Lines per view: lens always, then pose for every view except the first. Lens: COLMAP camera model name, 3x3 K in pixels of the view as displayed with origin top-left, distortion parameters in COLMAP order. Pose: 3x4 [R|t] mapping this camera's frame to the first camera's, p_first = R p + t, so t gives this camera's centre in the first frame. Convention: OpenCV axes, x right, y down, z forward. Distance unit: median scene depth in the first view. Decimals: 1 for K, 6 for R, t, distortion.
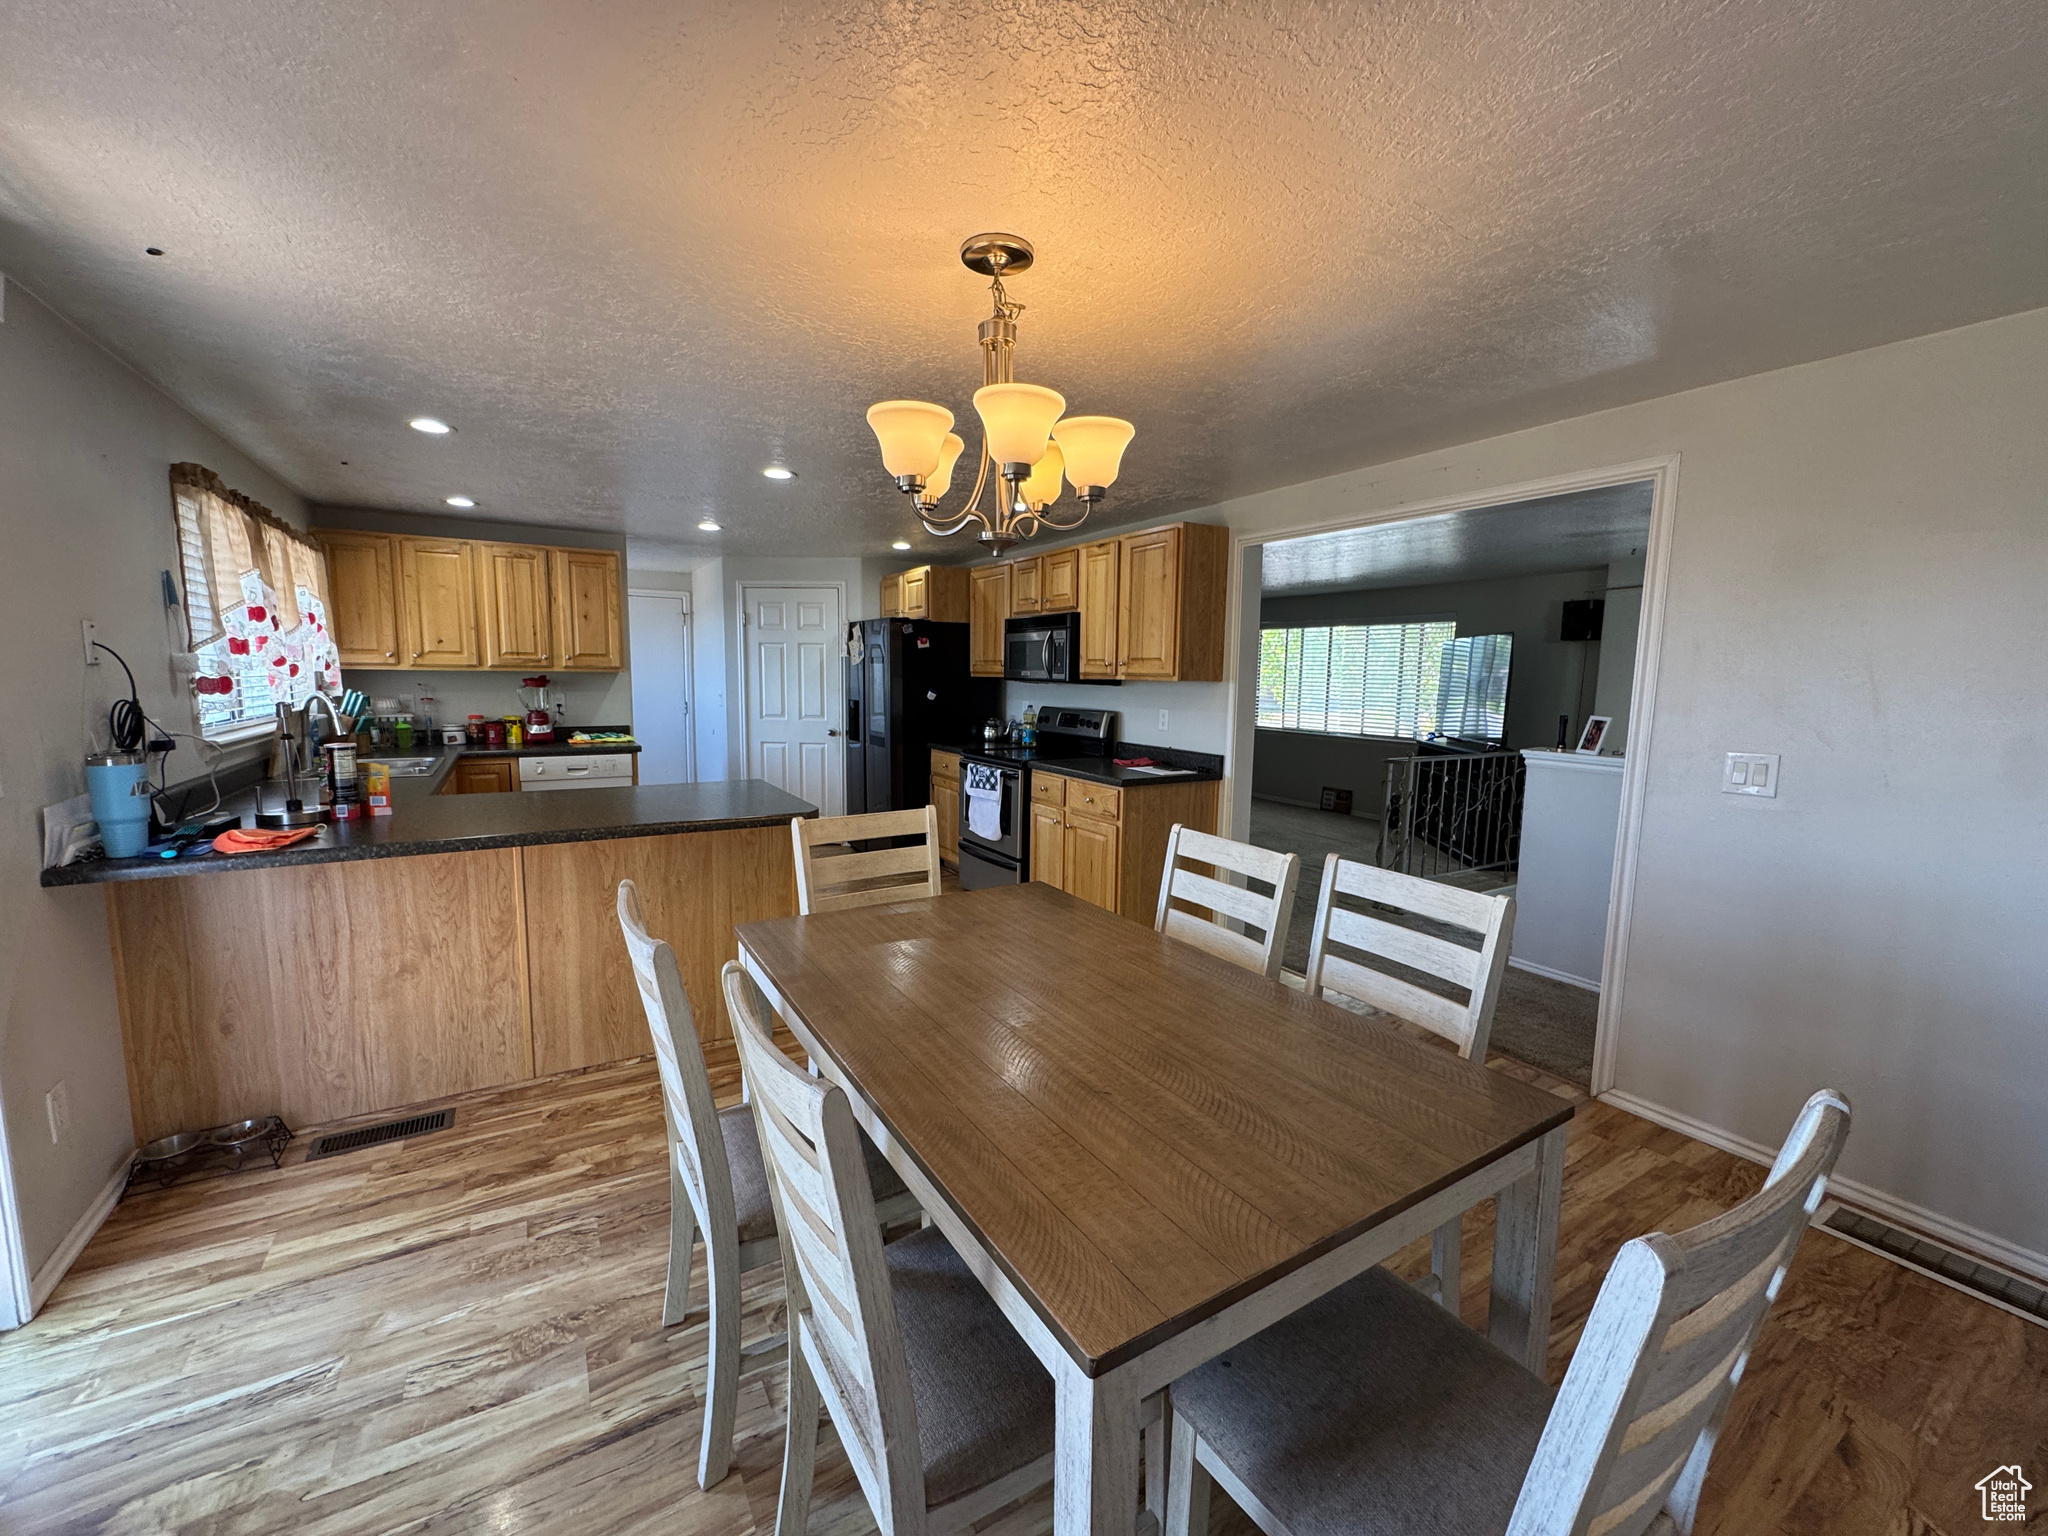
lens RADIAL K [[819.3, 0, 1025.7], [0, 819.3, 767.9], [0, 0, 1]] dist [-0.002744, 0.000361]
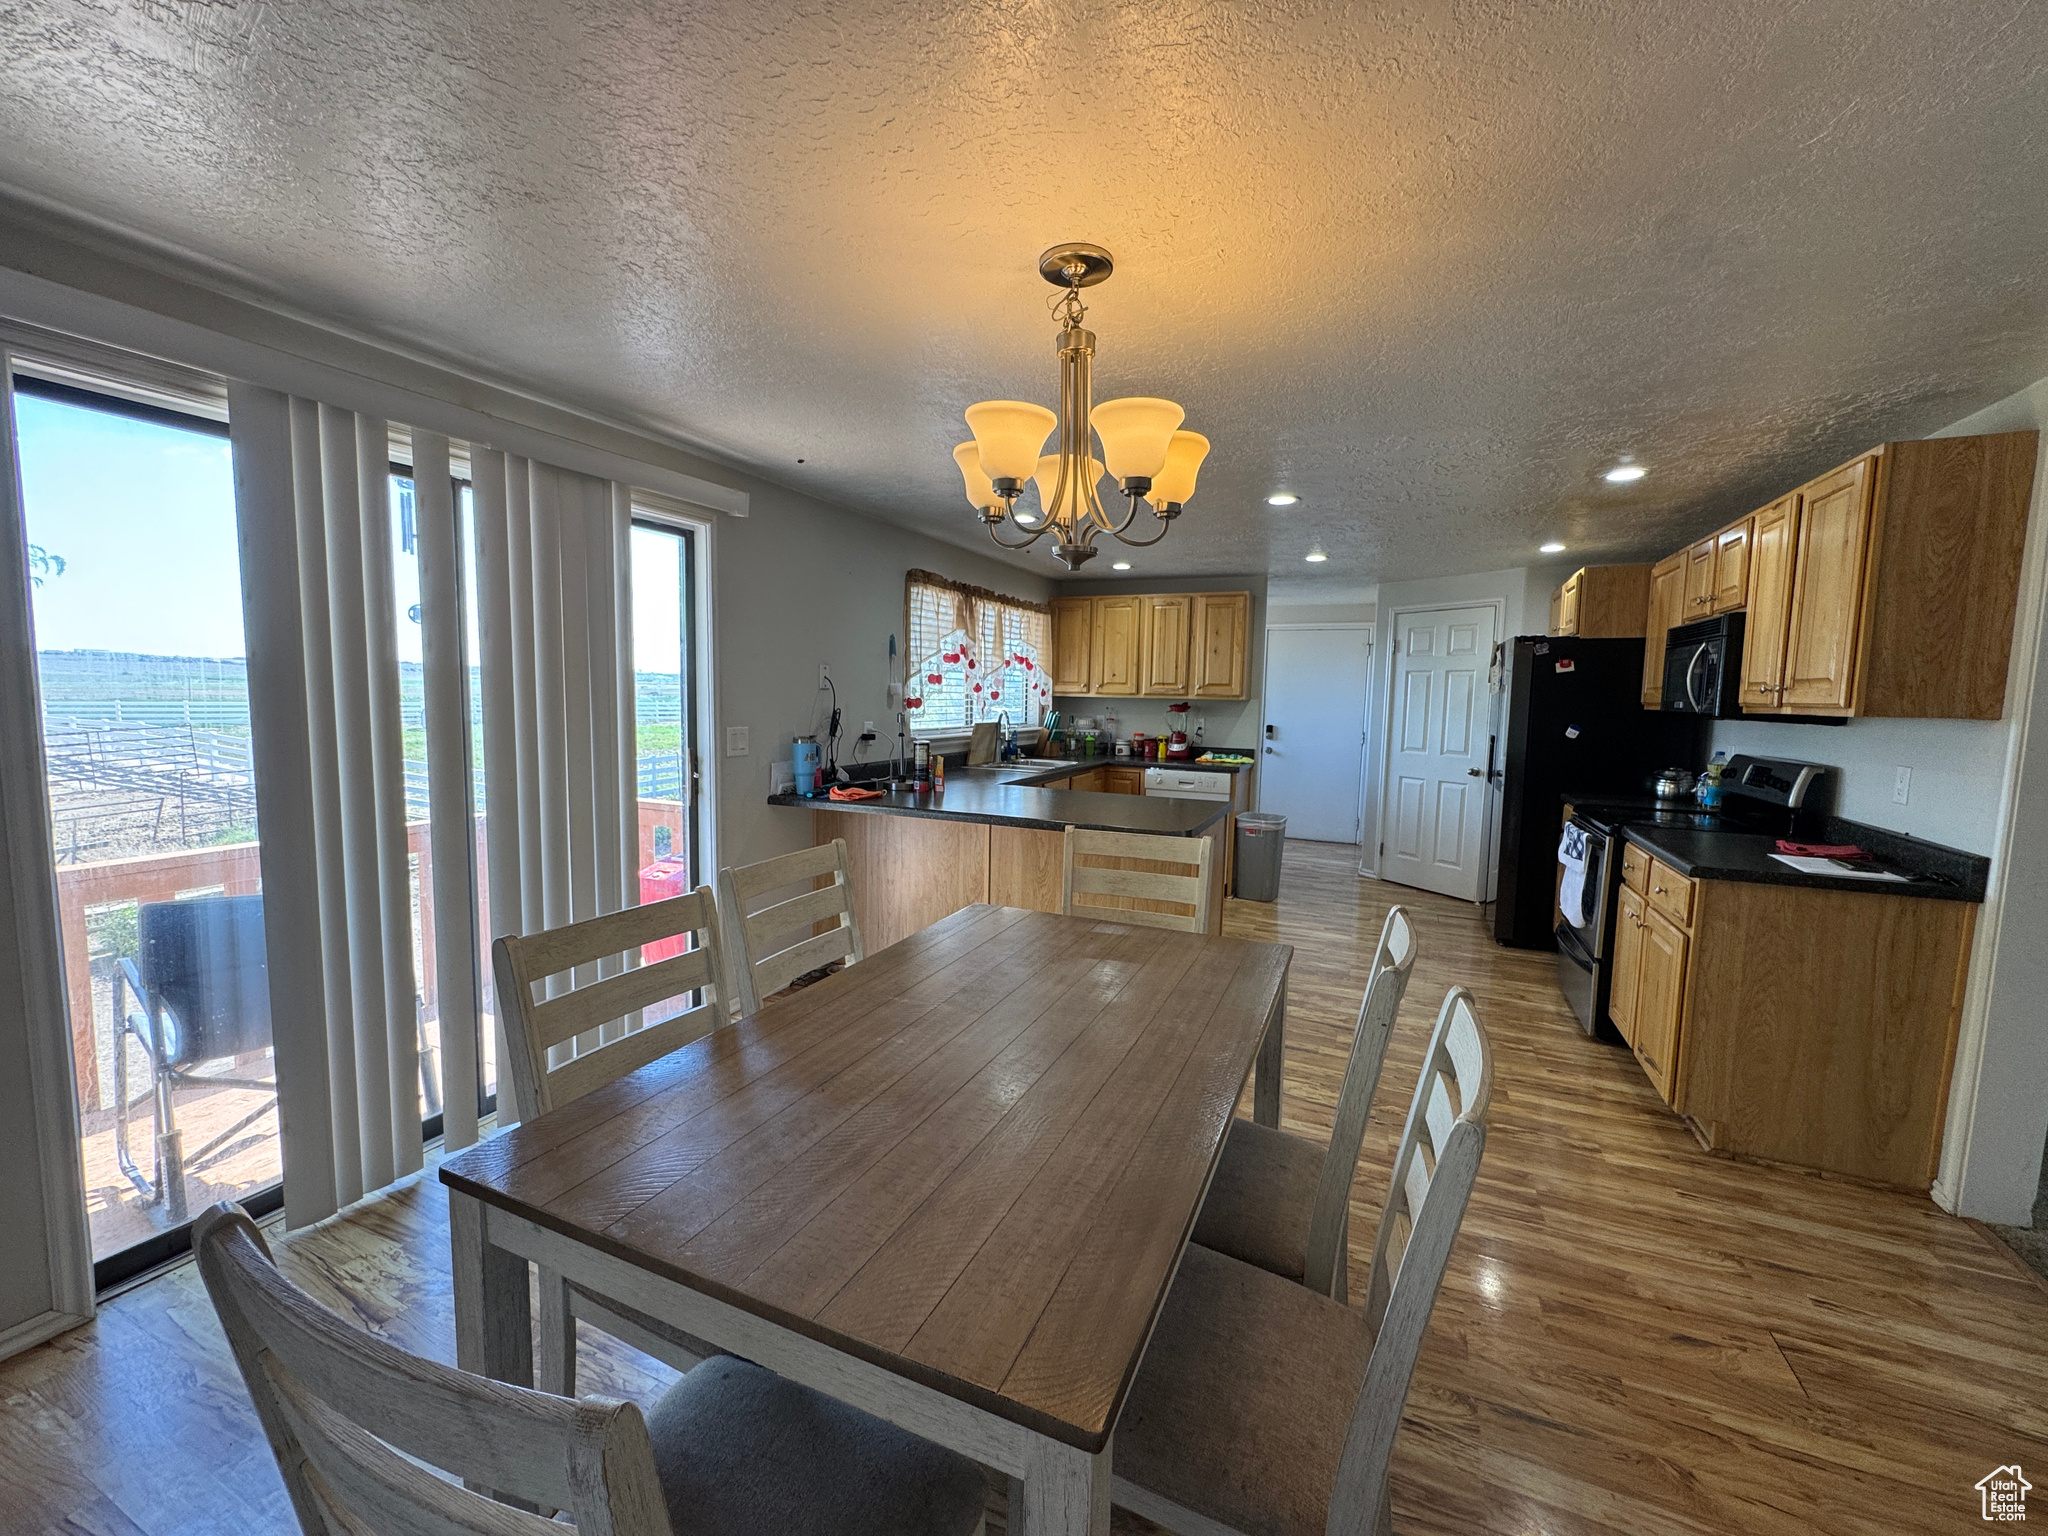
lens RADIAL K [[819.3, 0, 1025.7], [0, 819.3, 767.9], [0, 0, 1]] dist [-0.002744, 0.000361]
pose [[0.565425, 0.073527, -0.821516, 0.287294], [-0.107369, 0.994105, 0.015076, -0.013088], [0.817782, 0.079681, 0.569986, 0.159719]]
